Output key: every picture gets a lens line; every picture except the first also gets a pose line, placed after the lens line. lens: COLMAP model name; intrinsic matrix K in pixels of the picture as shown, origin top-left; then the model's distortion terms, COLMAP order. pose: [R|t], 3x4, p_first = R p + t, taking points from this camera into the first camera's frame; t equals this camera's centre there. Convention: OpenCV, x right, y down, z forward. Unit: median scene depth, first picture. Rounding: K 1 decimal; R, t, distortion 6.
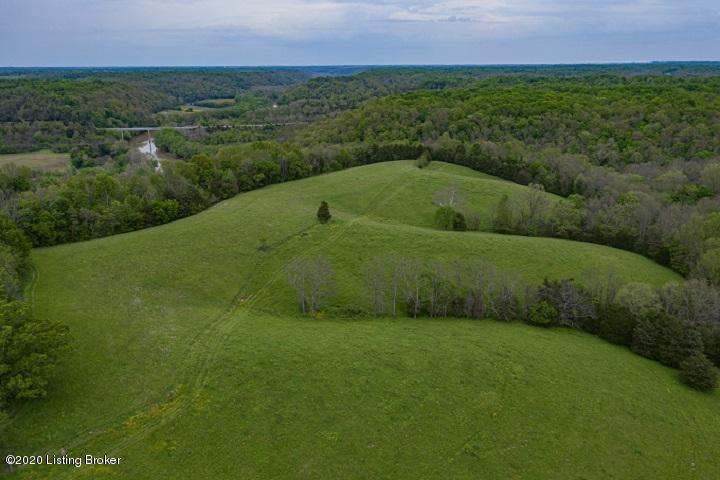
lens RADIAL K [[601.2, 0, 377.6], [0, 601.2, 246.4], [0, 0, 1]] dist [-0.027801, 0.053488]
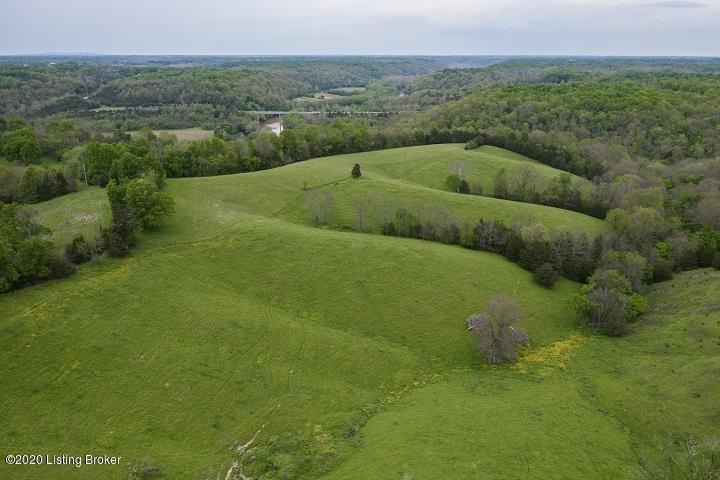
lens RADIAL K [[601.2, 0, 360.4], [0, 601.2, 244.6], [0, 0, 1]] dist [-0.027801, 0.053488]
pose [[0.968184, 0.082320, -0.236311, 0.108707], [-0.079376, 0.996603, 0.021964, 0.034085], [0.237316, -0.002508, 0.971429, -0.152475]]
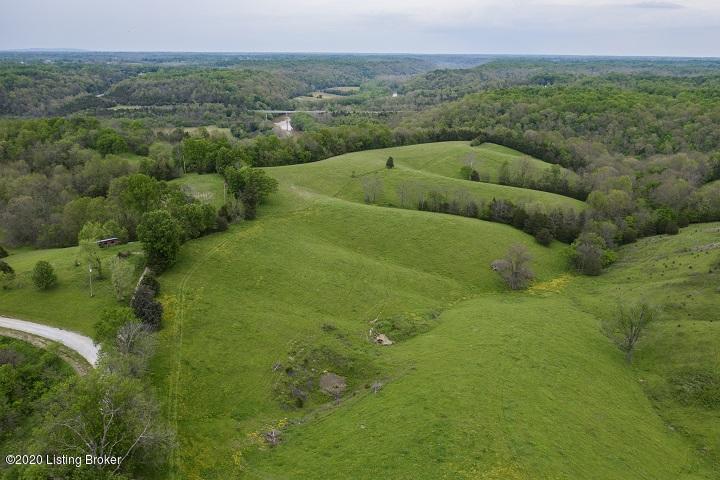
lens RADIAL K [[601.2, 0, 365.9], [0, 601.2, 238.4], [0, 0, 1]] dist [-0.027801, 0.053488]
pose [[0.975252, 0.078923, -0.206529, 0.090410], [-0.077840, 0.996876, 0.013378, 0.059231], [0.206940, 0.003029, 0.978349, -0.300145]]
